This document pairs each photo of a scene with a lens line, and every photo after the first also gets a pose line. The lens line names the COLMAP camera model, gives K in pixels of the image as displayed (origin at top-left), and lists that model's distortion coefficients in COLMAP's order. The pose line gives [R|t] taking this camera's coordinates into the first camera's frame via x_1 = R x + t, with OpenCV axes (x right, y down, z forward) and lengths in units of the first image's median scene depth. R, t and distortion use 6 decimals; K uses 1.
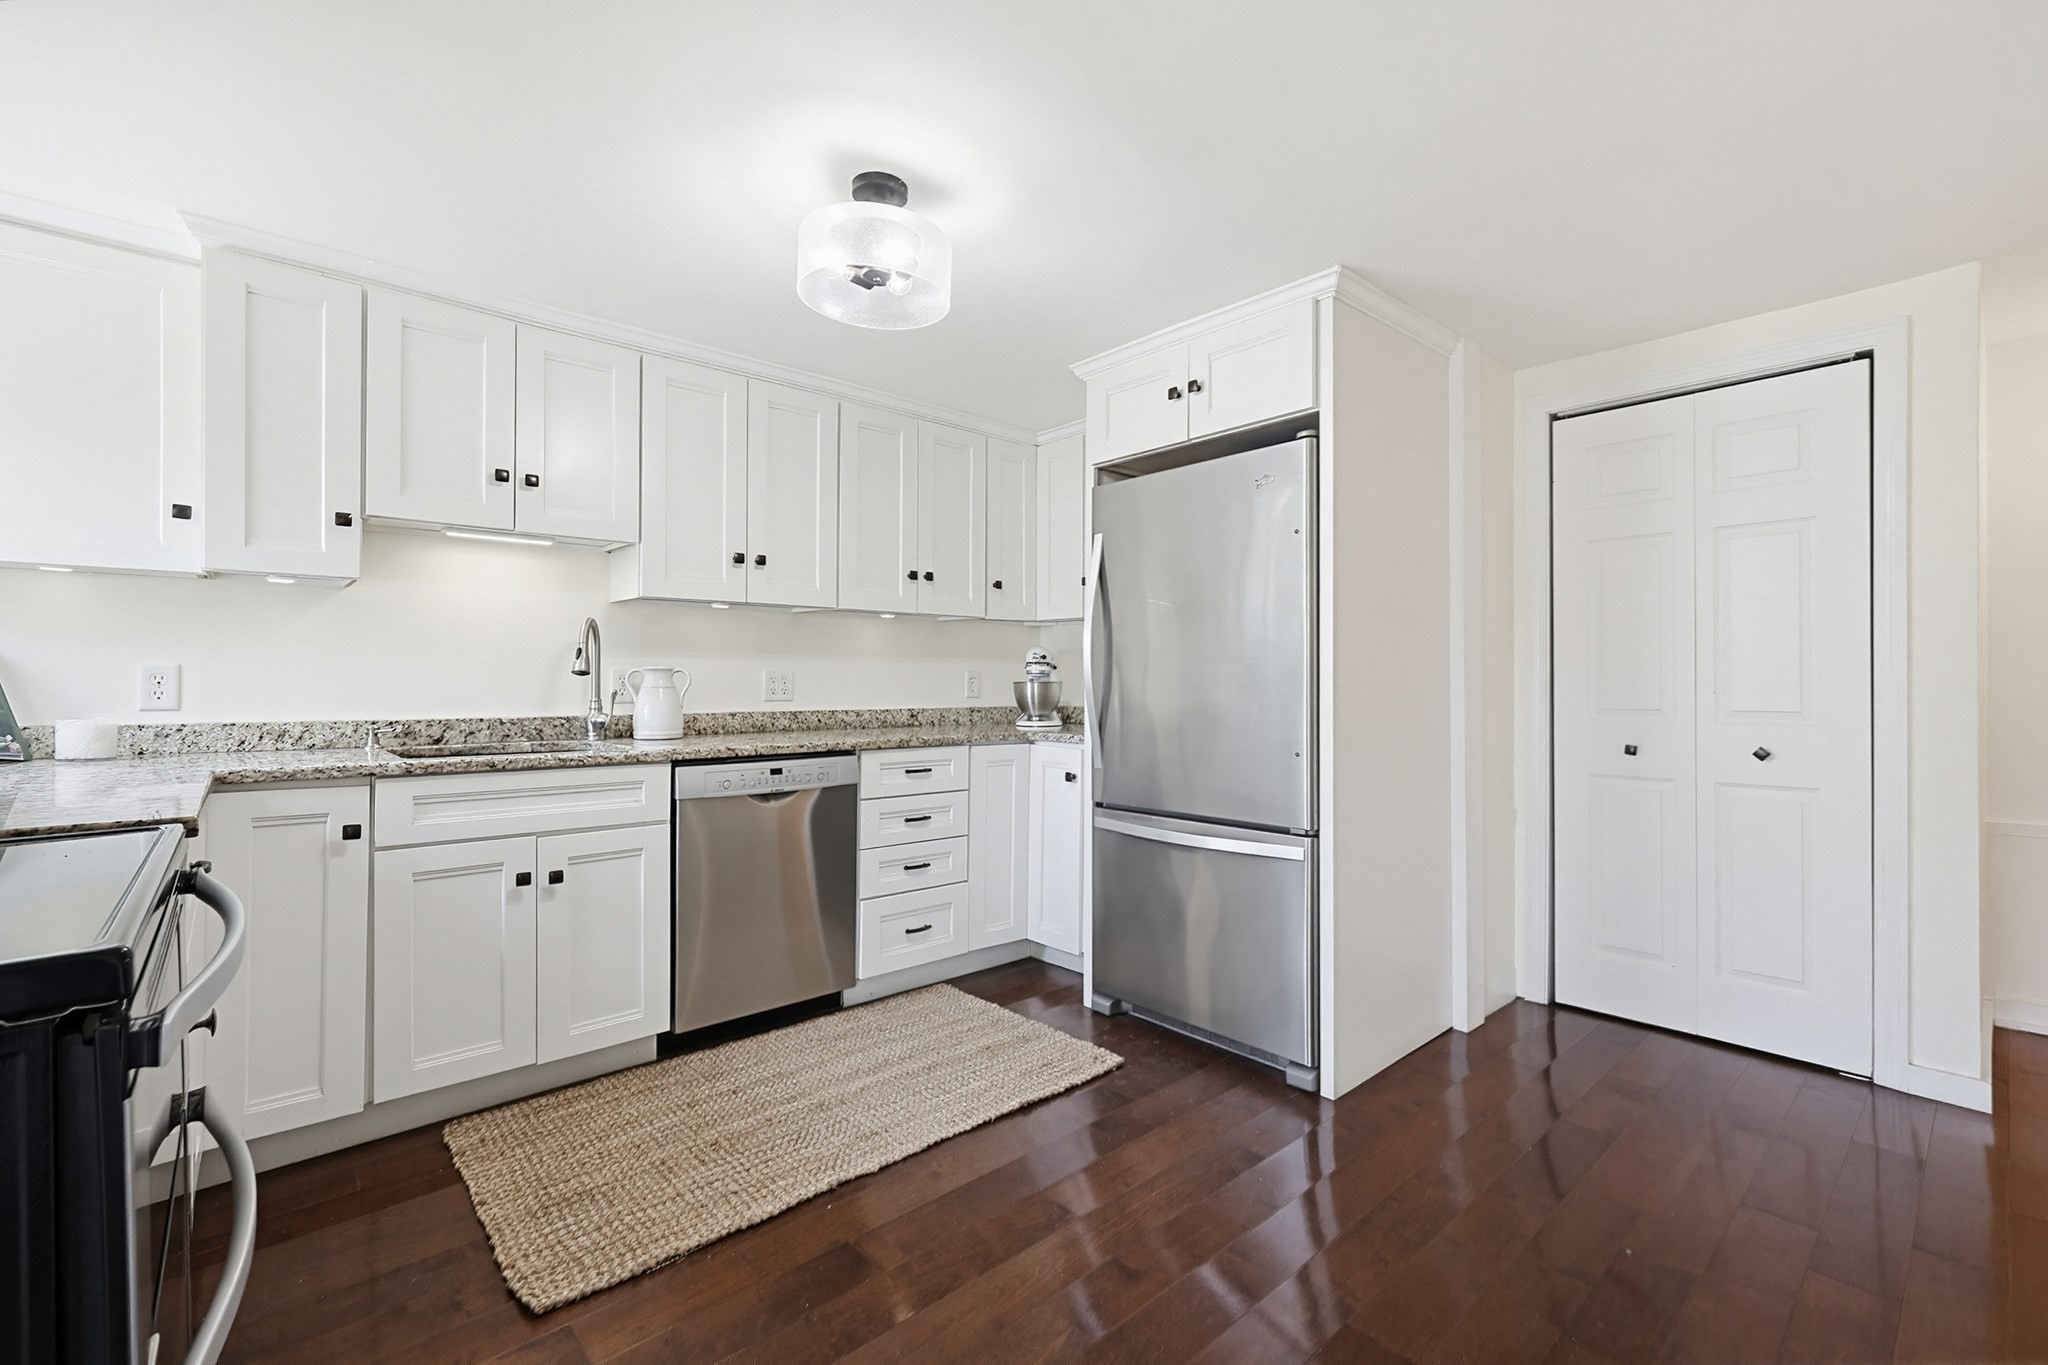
lens RADIAL K [[884.8, 0, 1025.4], [0, 884.8, 678.1], [0, 0, 1]] dist [0.004220, 0.000440]
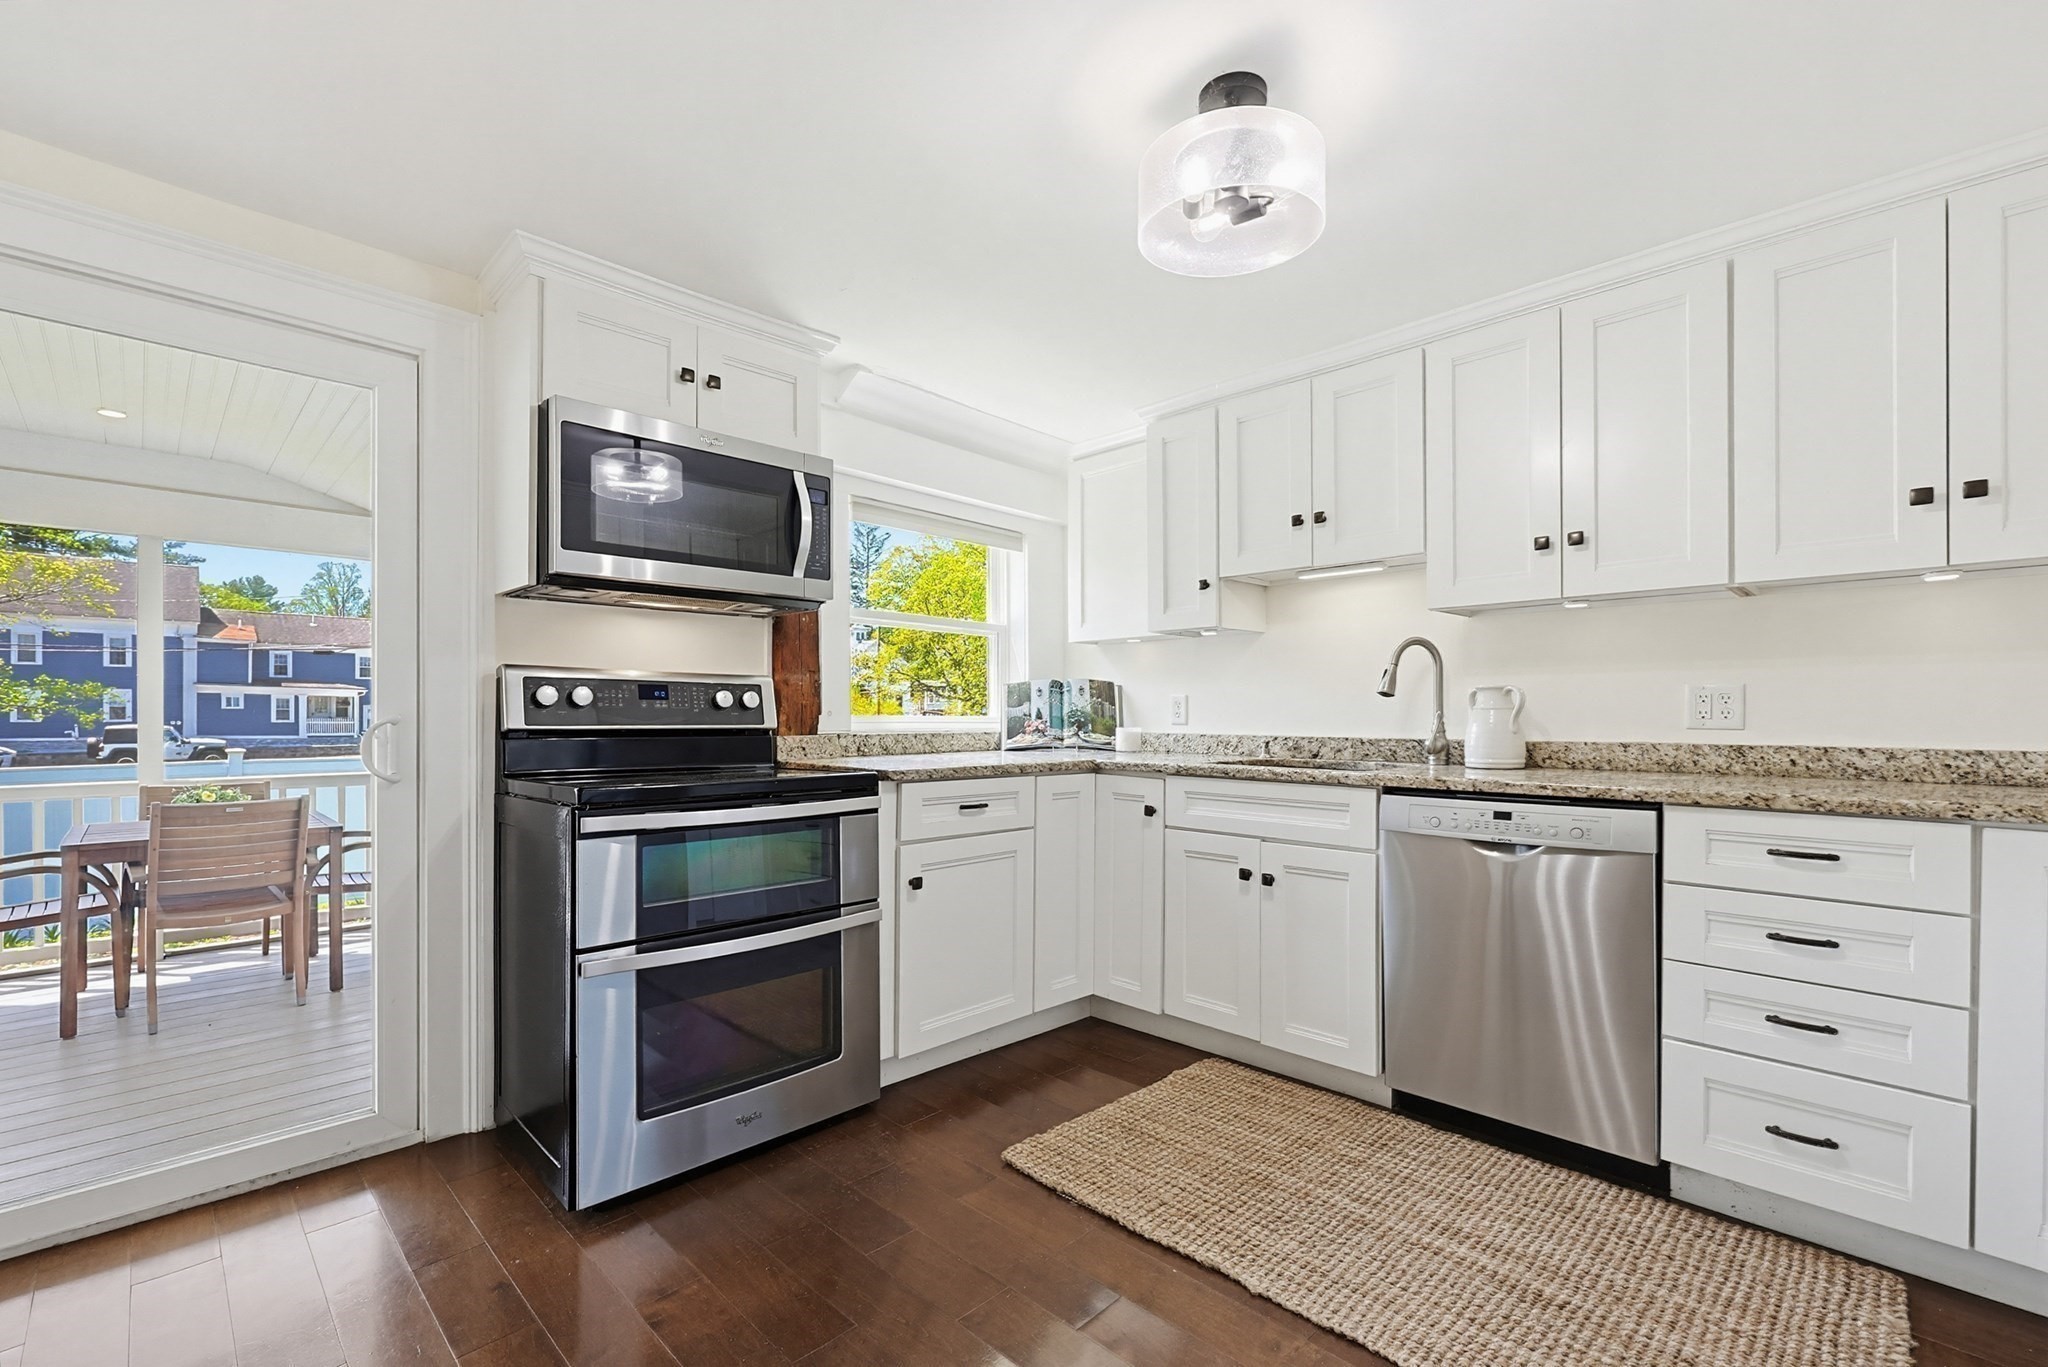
lens RADIAL K [[884.8, 0, 1046.9], [0, 884.8, 717.8], [0, 0, 1]] dist [0.004220, 0.000440]
pose [[0.067282, 0.001272, -0.997733, 0.467038], [0.003652, 0.999992, 0.001522, 0.017799], [0.997727, -0.003746, 0.067277, 0.557486]]
